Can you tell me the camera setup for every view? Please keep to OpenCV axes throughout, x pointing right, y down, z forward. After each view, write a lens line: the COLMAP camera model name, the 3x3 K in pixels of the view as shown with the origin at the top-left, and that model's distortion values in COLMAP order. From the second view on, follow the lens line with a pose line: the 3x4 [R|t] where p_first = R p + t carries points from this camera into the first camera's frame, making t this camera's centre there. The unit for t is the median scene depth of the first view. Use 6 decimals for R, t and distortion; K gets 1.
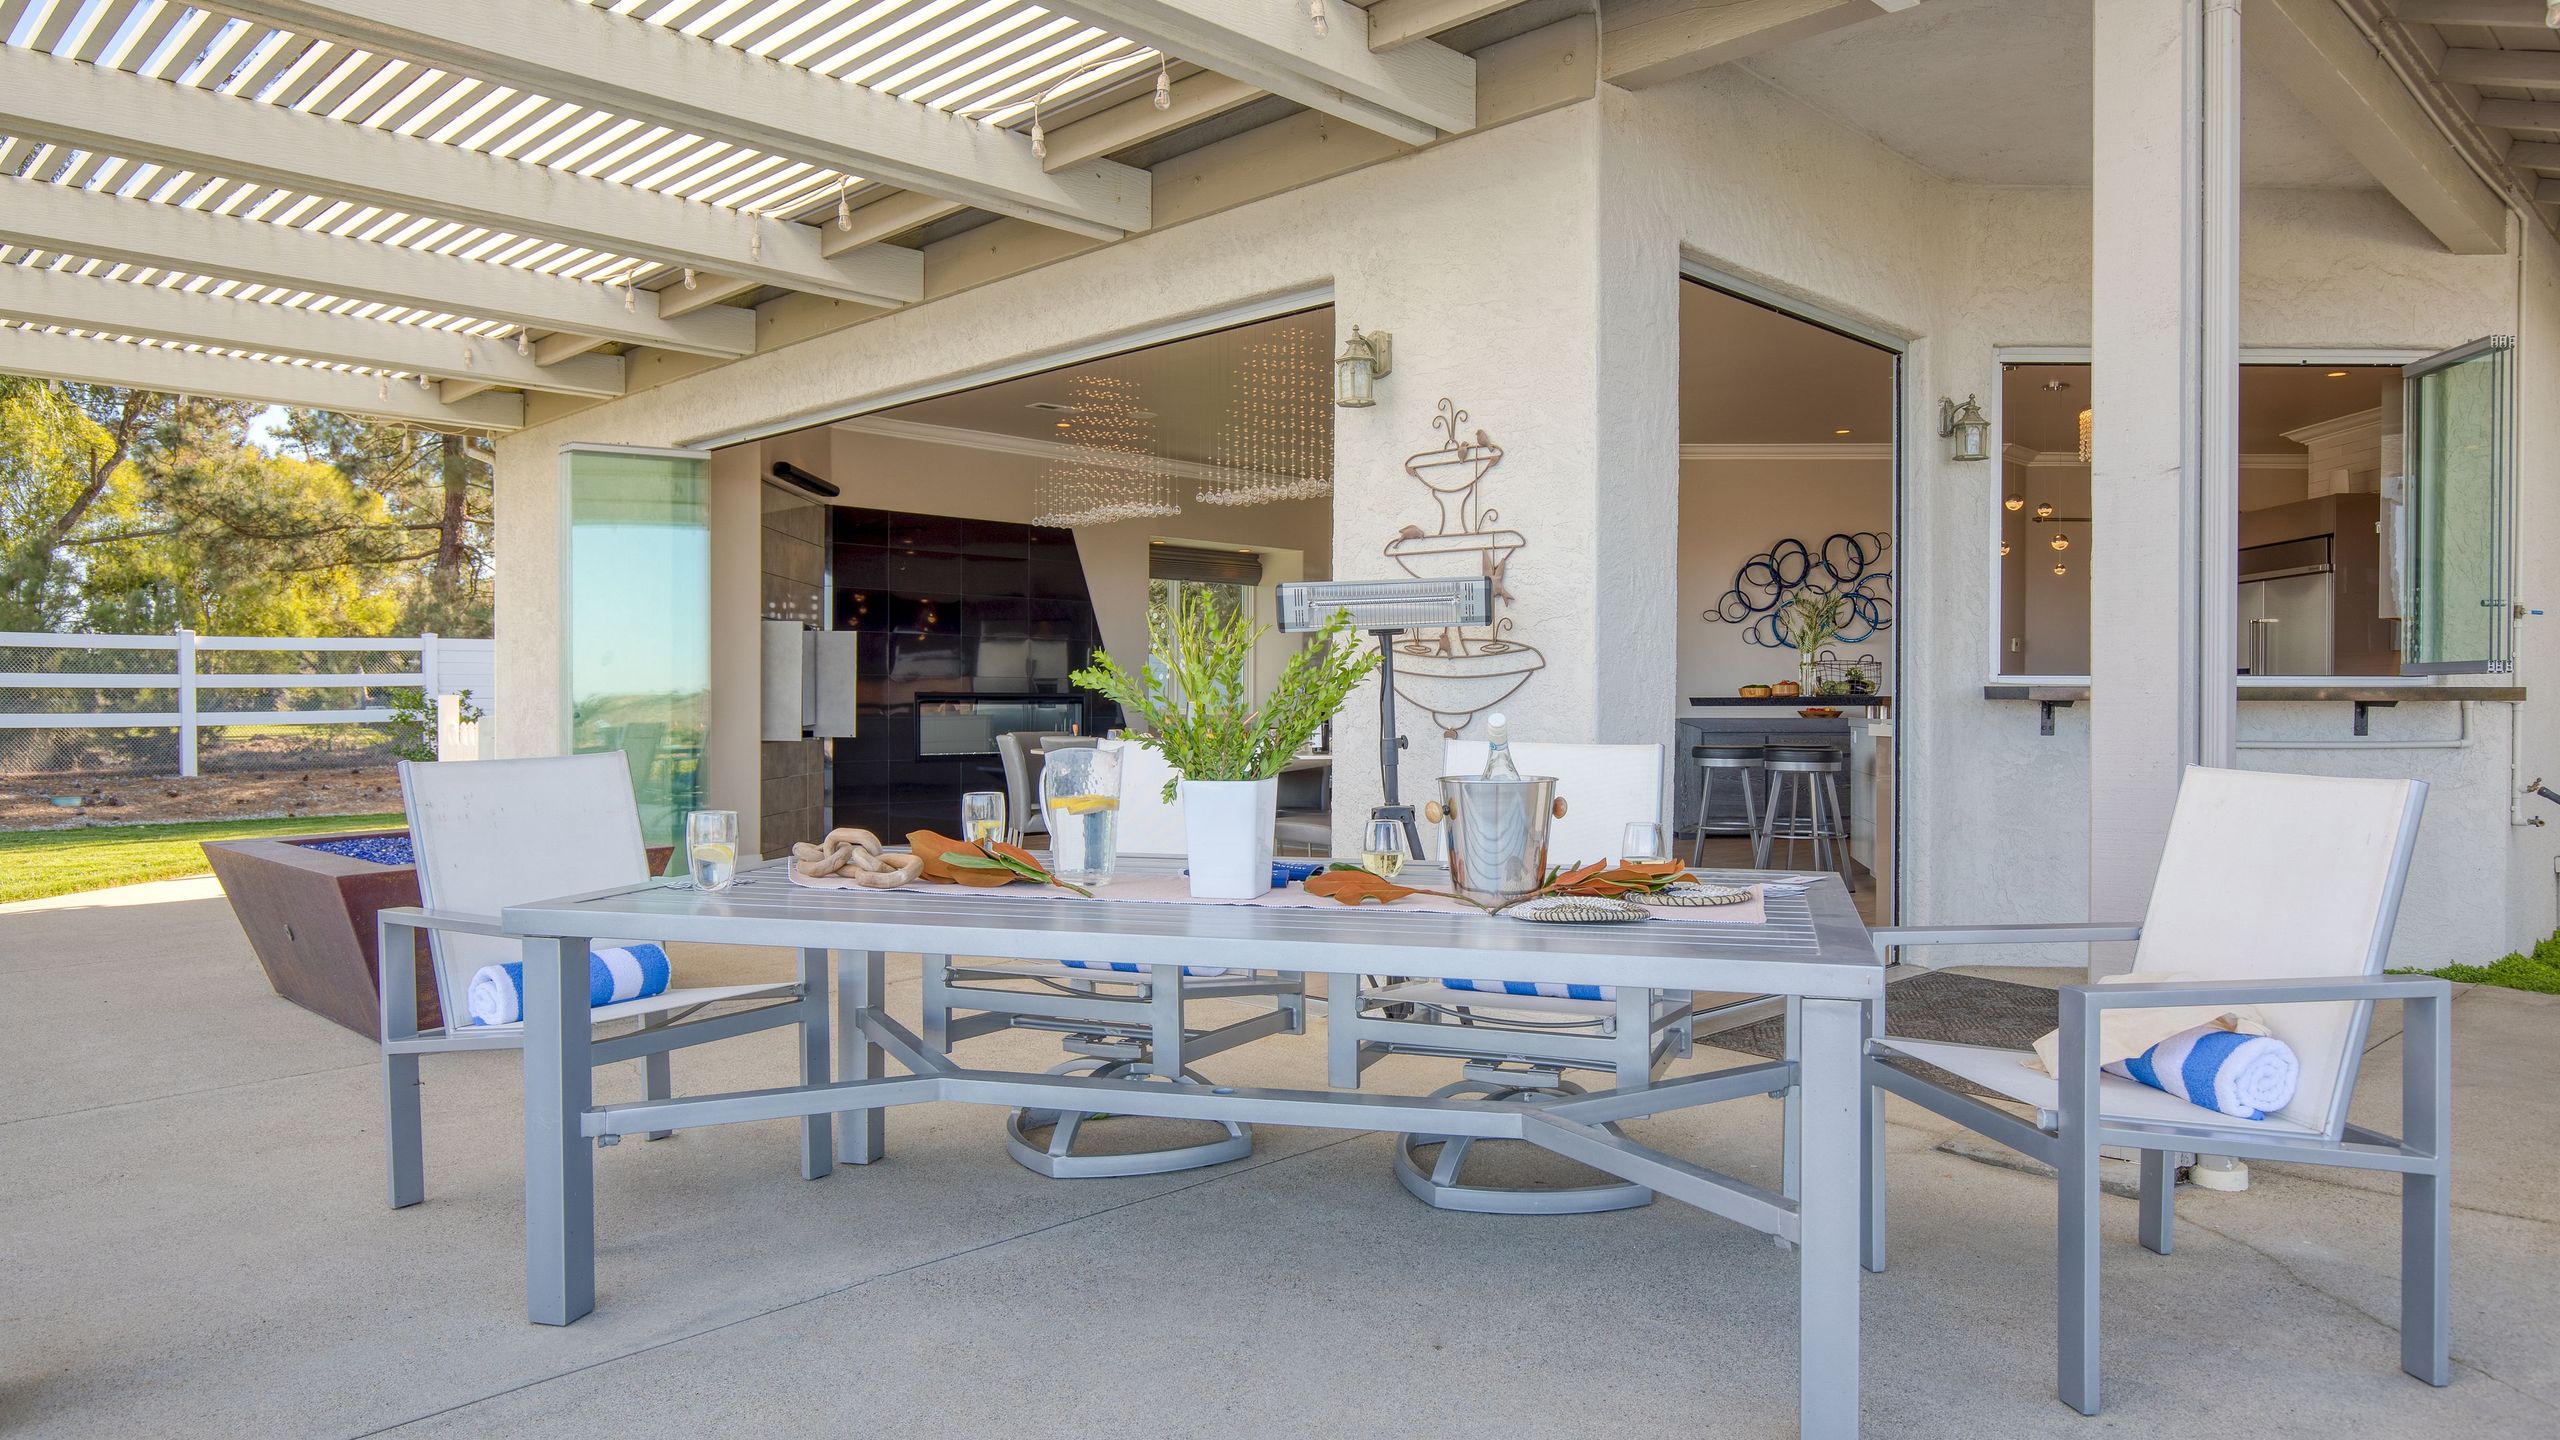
lens RADIAL K [[1649.4, 0, 1284.8], [0, 1649.4, 716.3], [0, 0, 1]] dist [-0.000689, -0.000193]
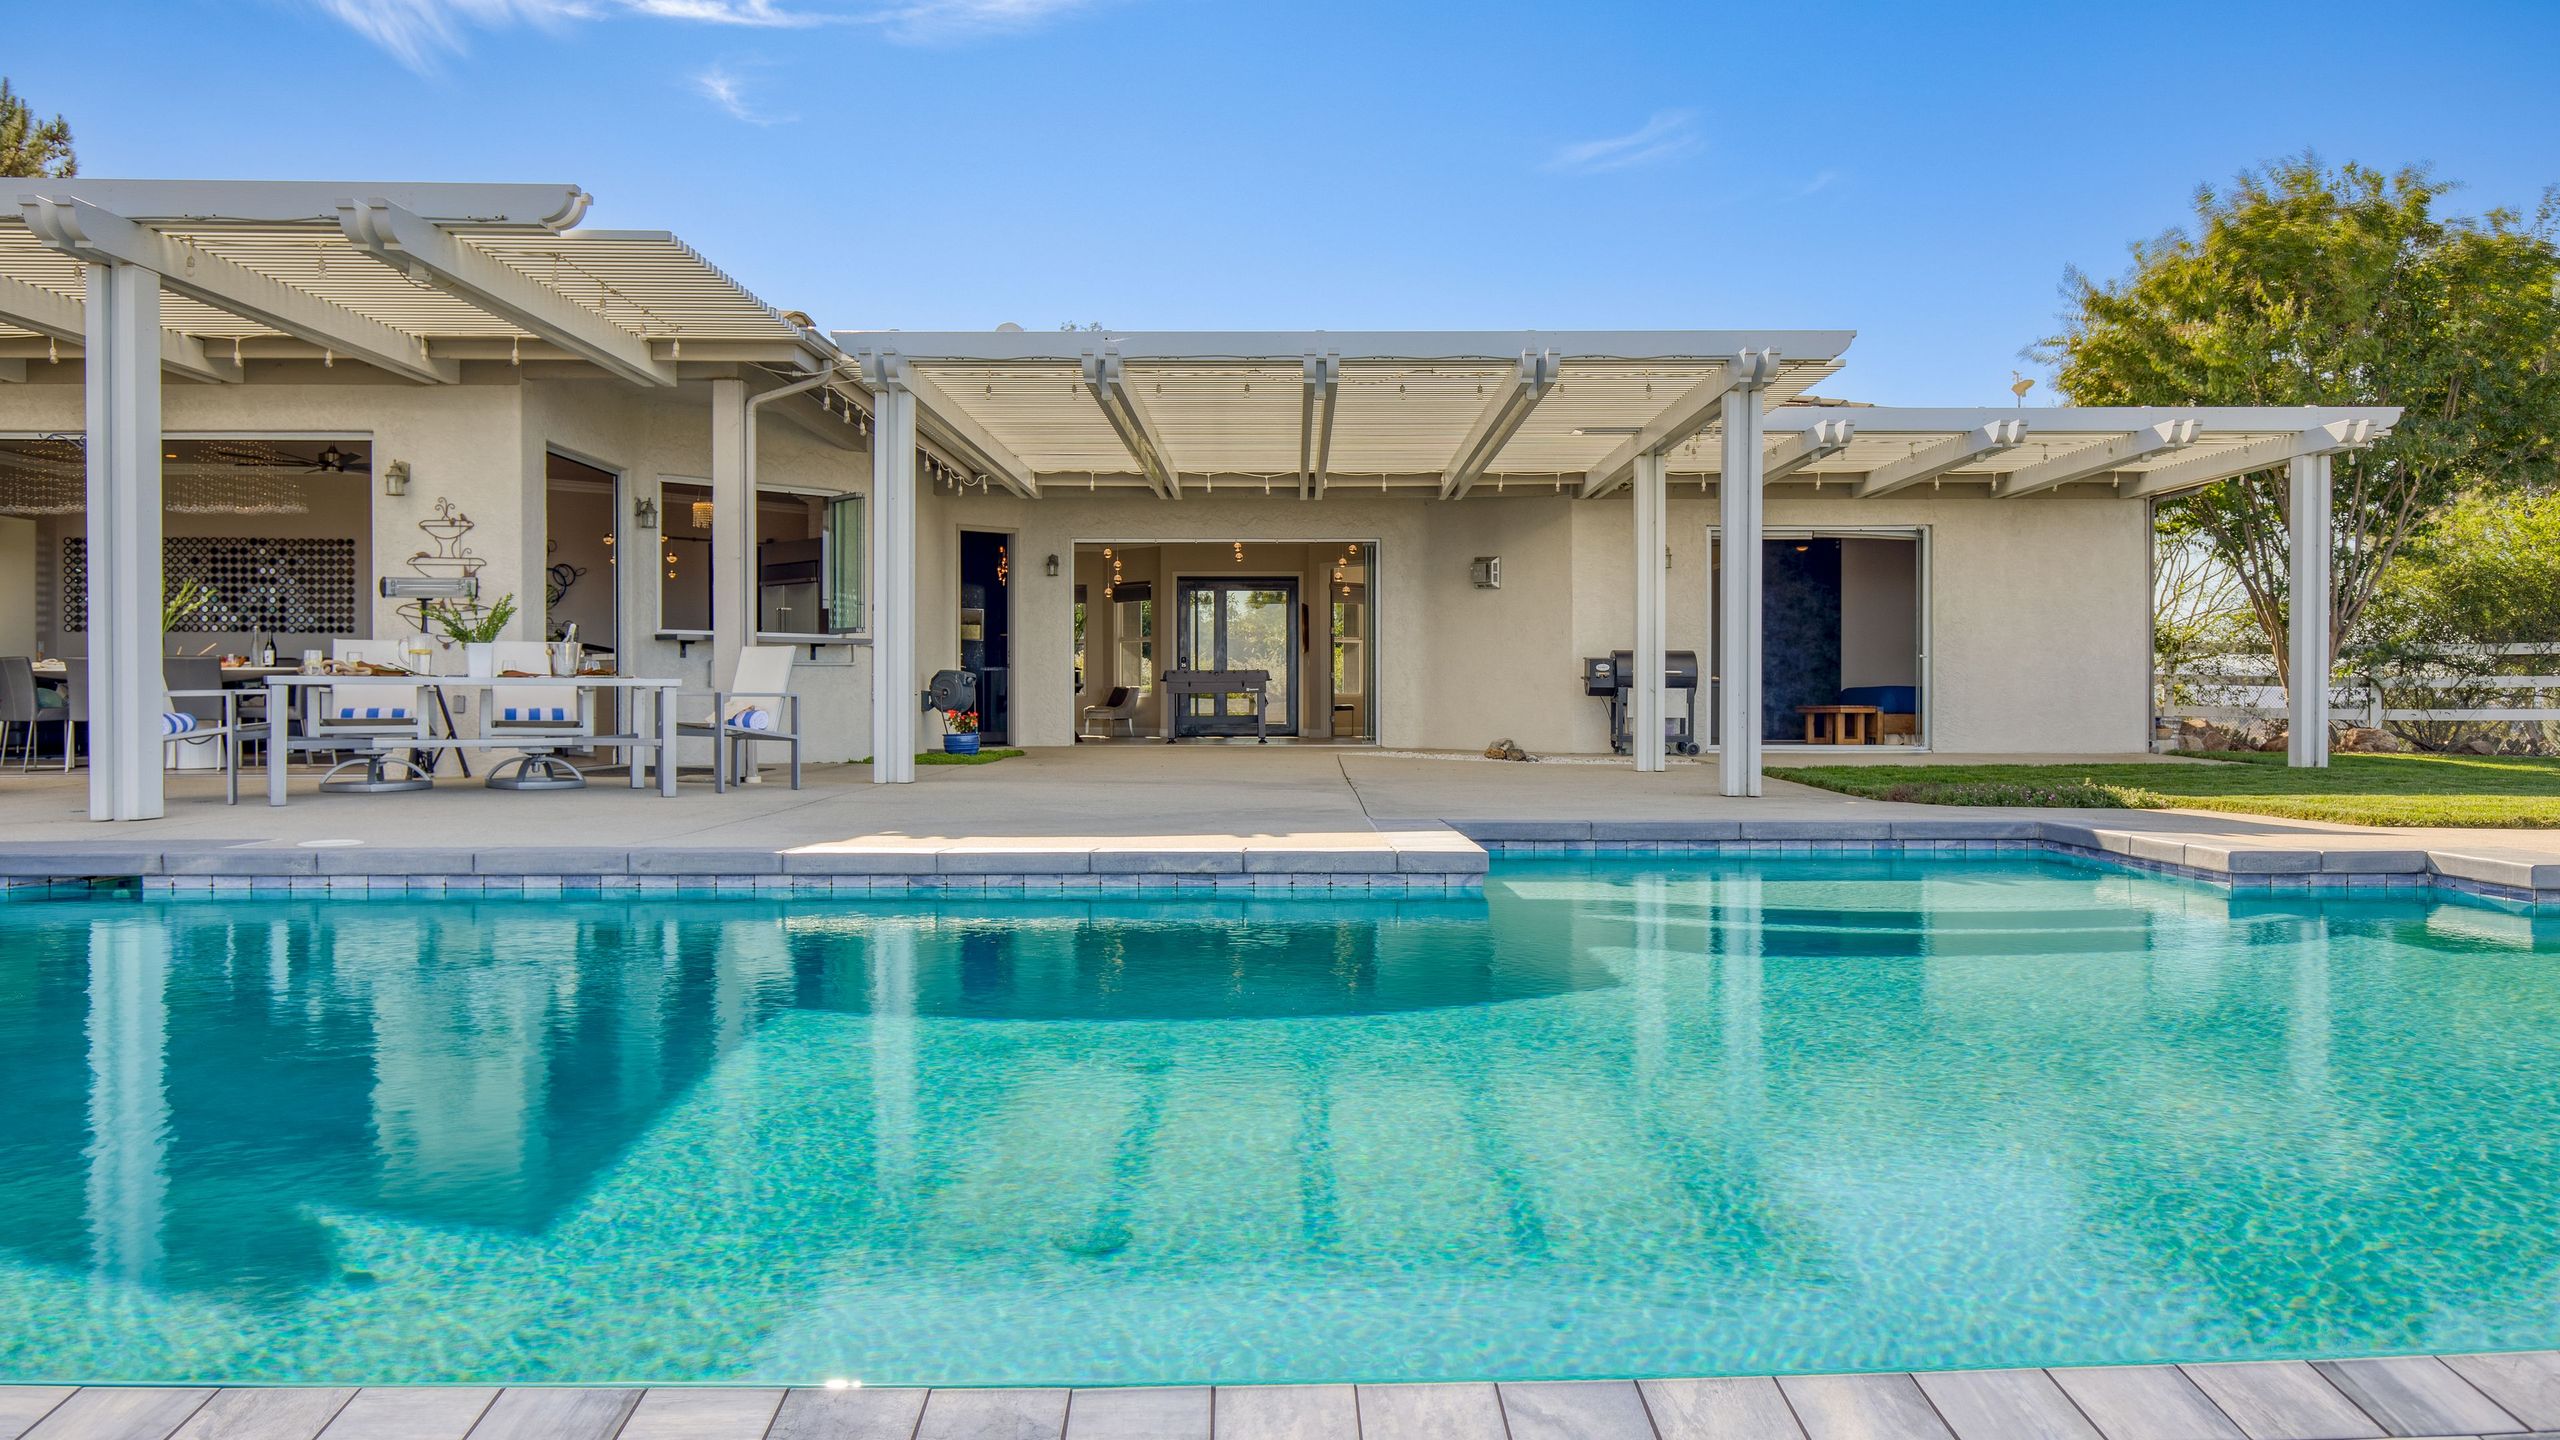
lens RADIAL K [[1951.7, 0, 1287.1], [0, 1951.7, 709.1], [0, 0, 1]] dist [0.001845, 0.017351]
pose [[0.714811, -0.003741, 0.699307, -0.930824], [0.005875, 0.999983, -0.000655, 0.104466], [-0.699293, 0.004577, 0.714821, -1.690341]]
